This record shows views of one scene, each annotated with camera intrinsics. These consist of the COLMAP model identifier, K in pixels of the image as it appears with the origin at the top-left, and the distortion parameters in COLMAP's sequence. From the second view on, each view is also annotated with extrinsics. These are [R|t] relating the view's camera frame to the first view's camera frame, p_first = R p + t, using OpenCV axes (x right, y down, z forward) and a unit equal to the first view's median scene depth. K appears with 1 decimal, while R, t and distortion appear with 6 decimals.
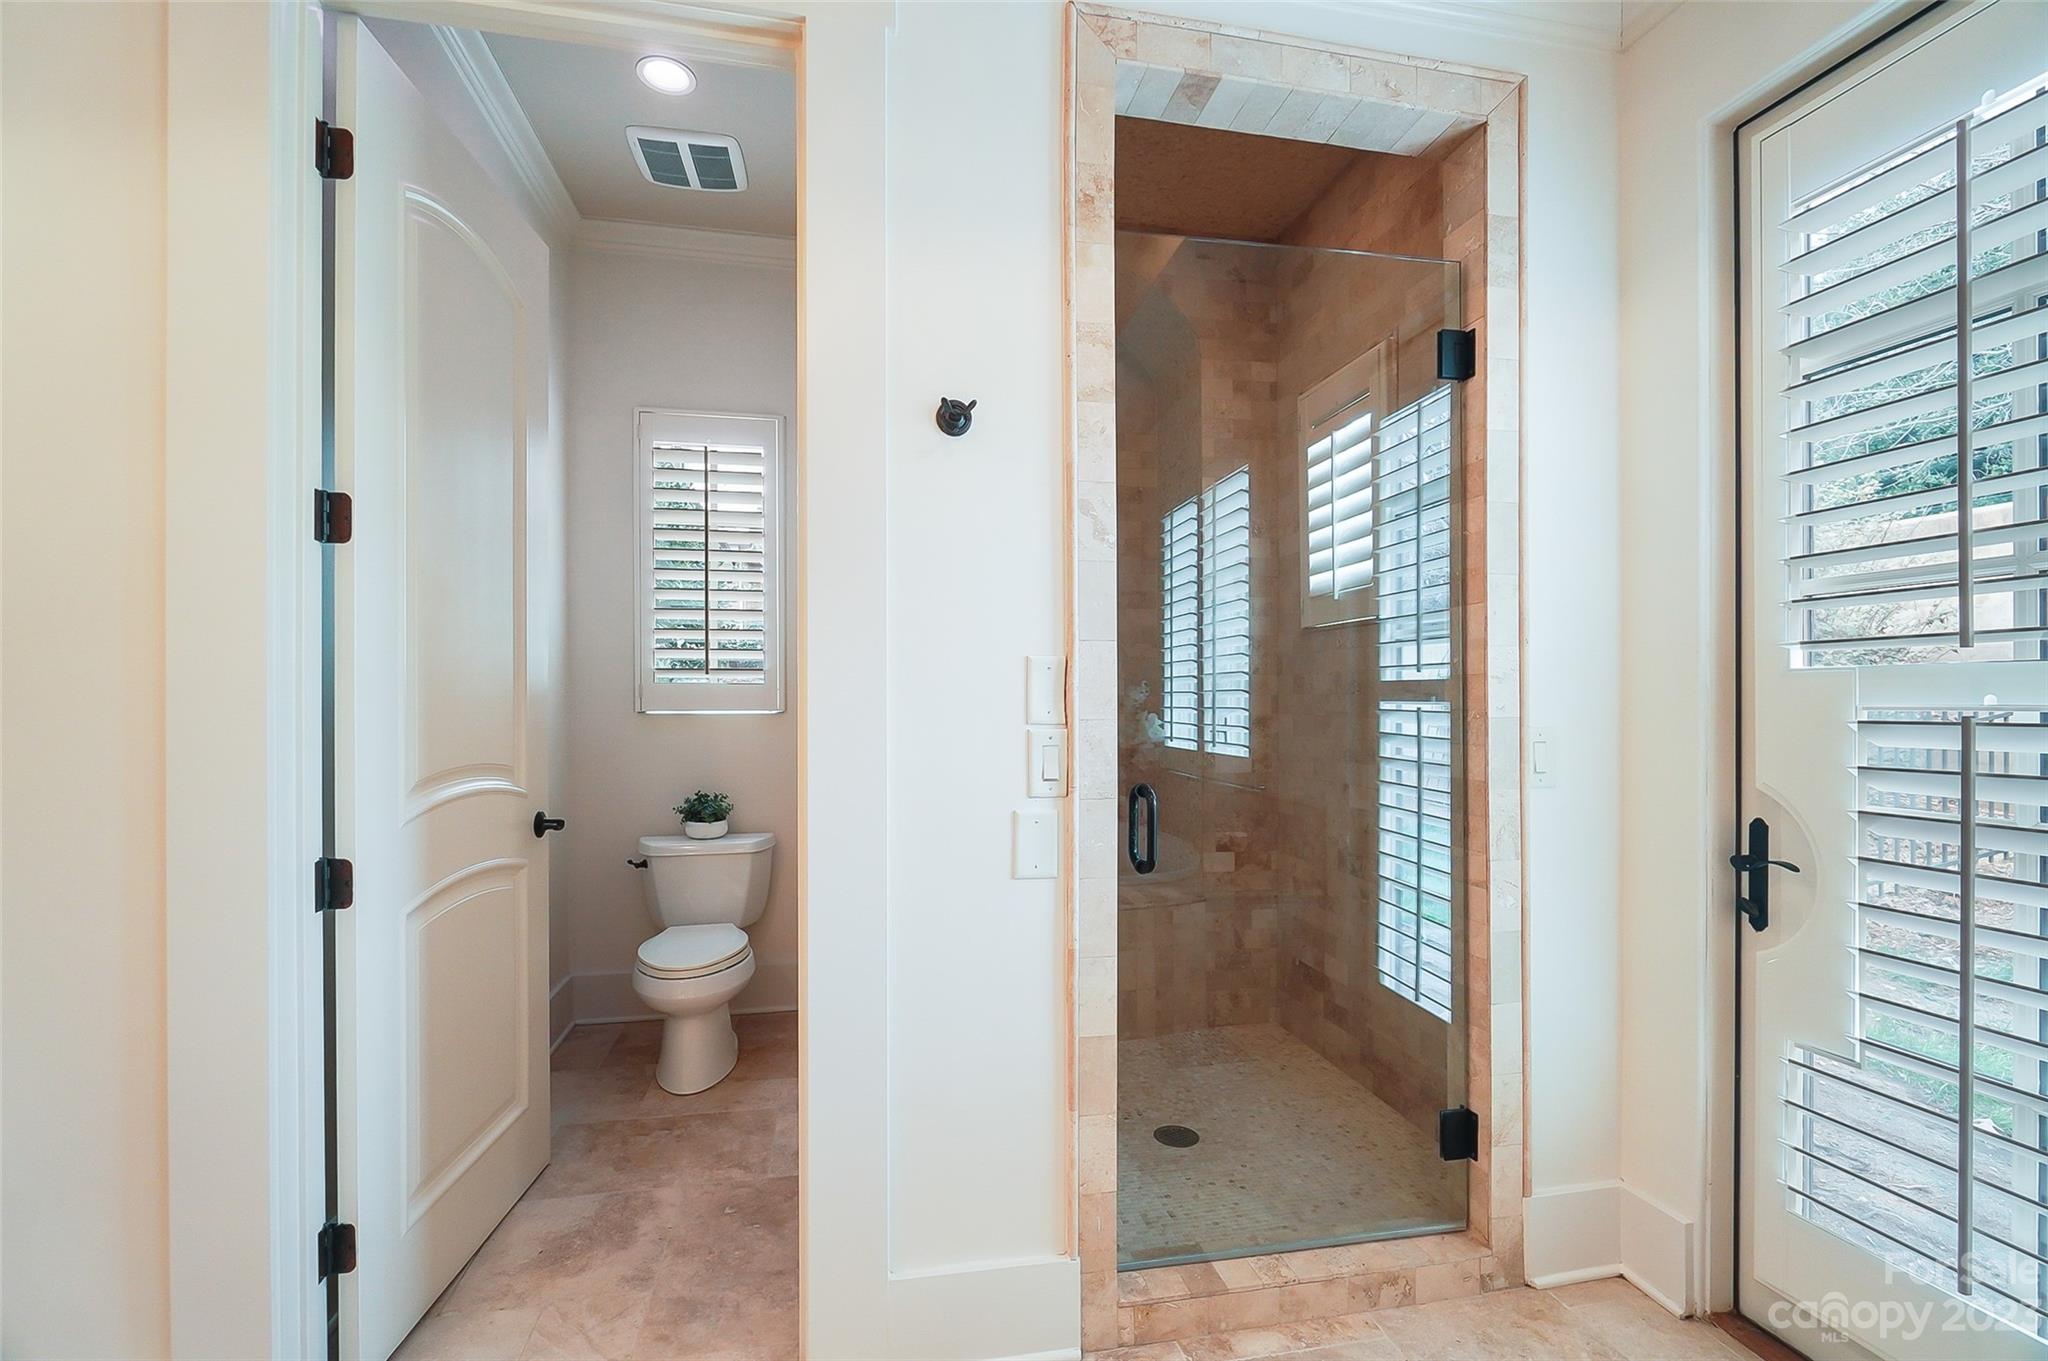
lens RADIAL K [[884.1, 0, 1015.4], [0, 884.1, 691.0], [0, 0, 1]] dist [-0.002858, -0.001484]
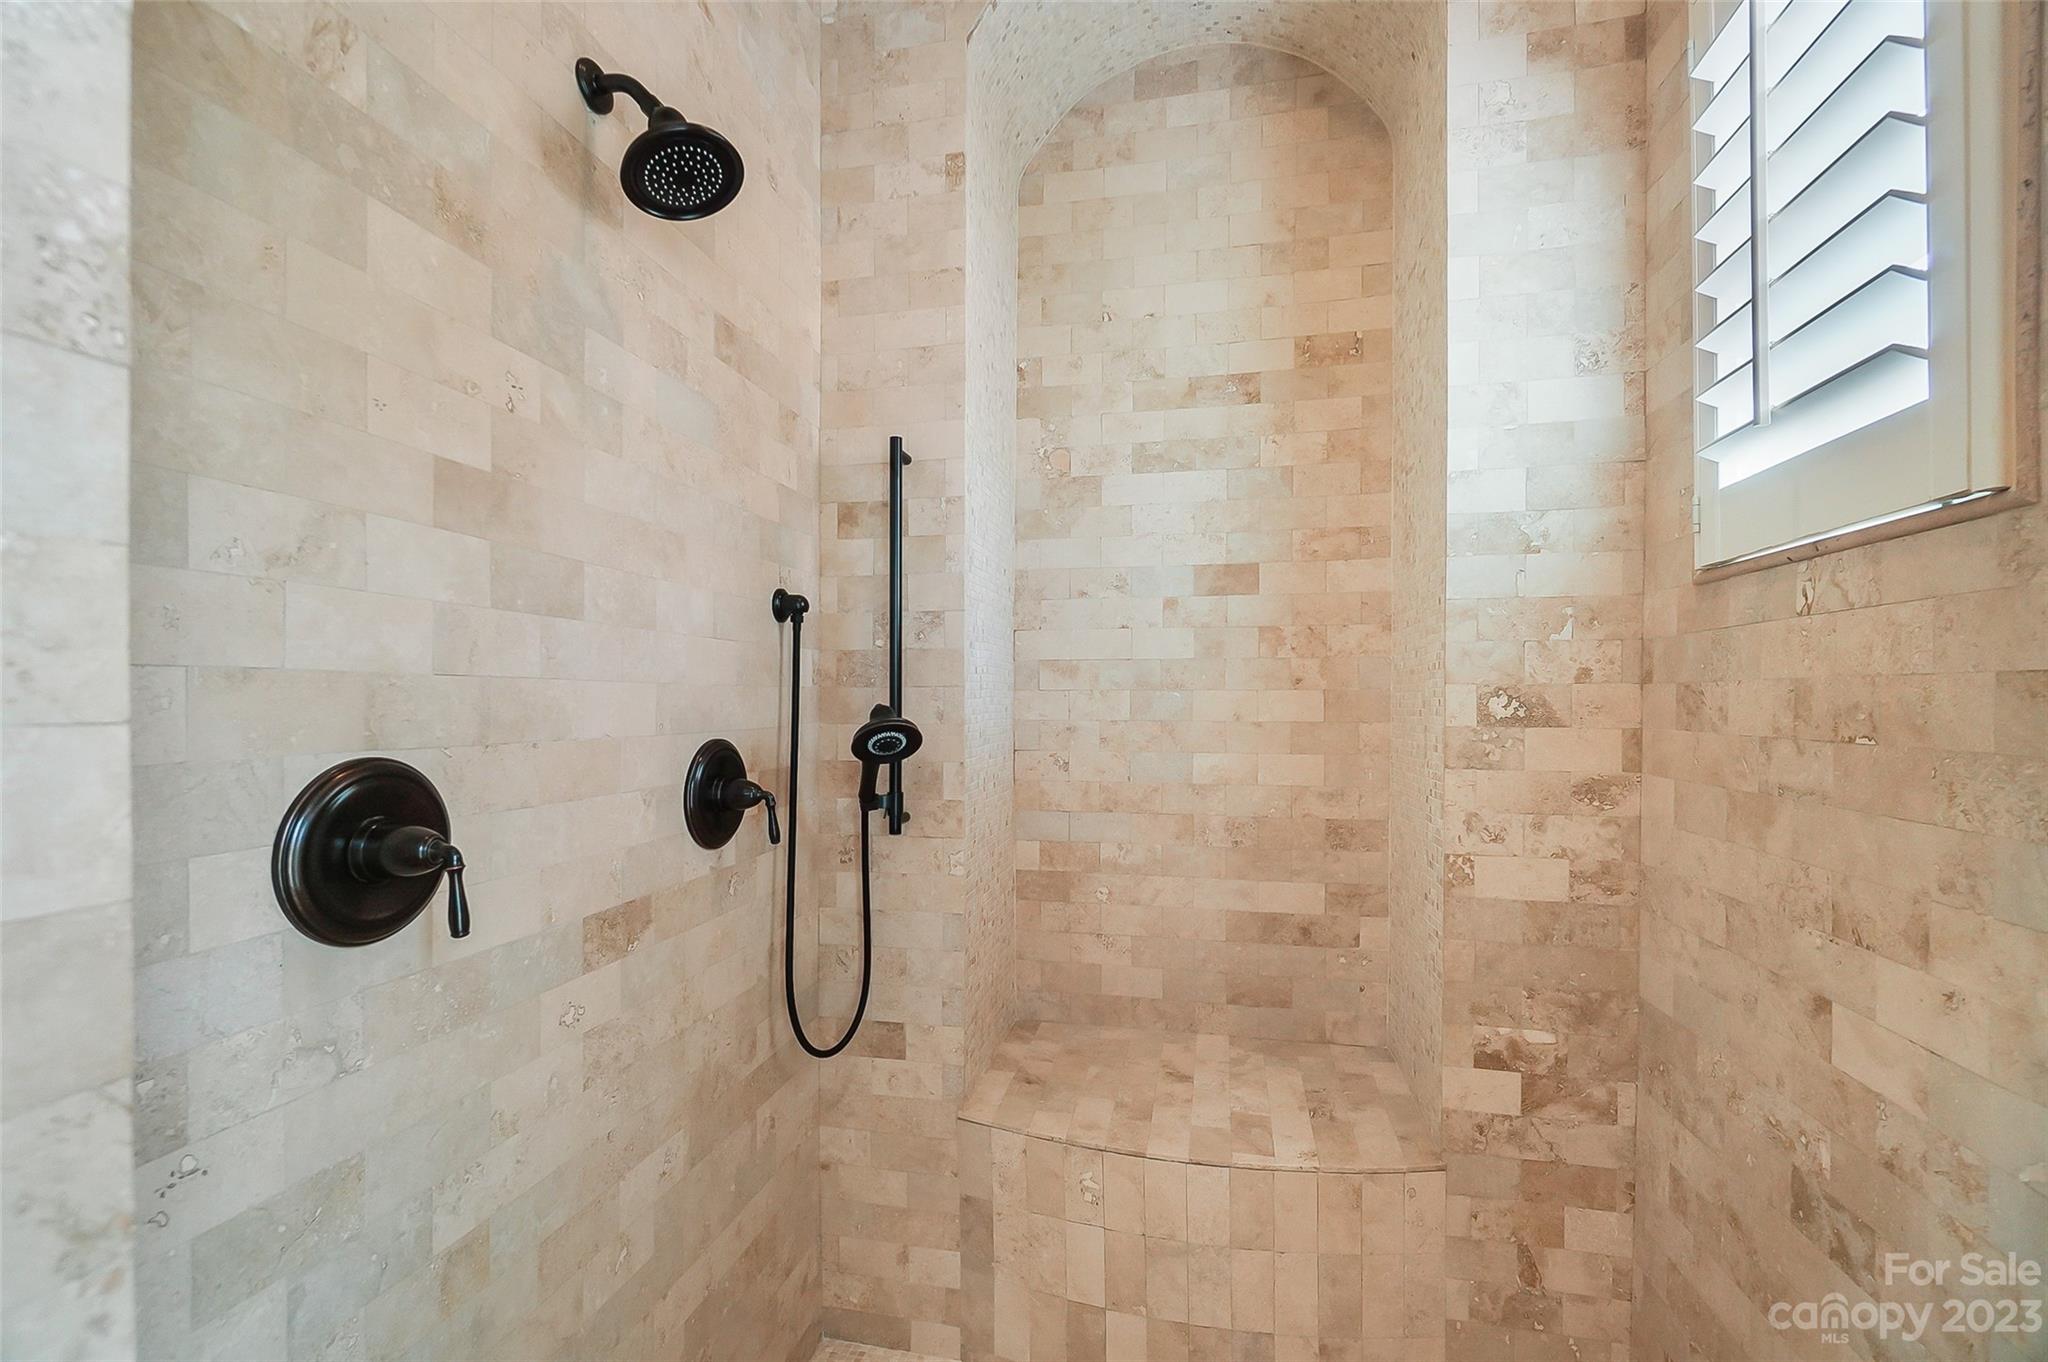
lens RADIAL K [[884.1, 0, 1033.4], [0, 884.1, 695.4], [0, 0, 1]] dist [-0.002858, -0.001484]
pose [[0.918190, 0.008779, -0.396043, 0.195432], [-0.006745, 0.999956, 0.006529, -0.013070], [0.396083, -0.003324, 0.918209, 0.484609]]
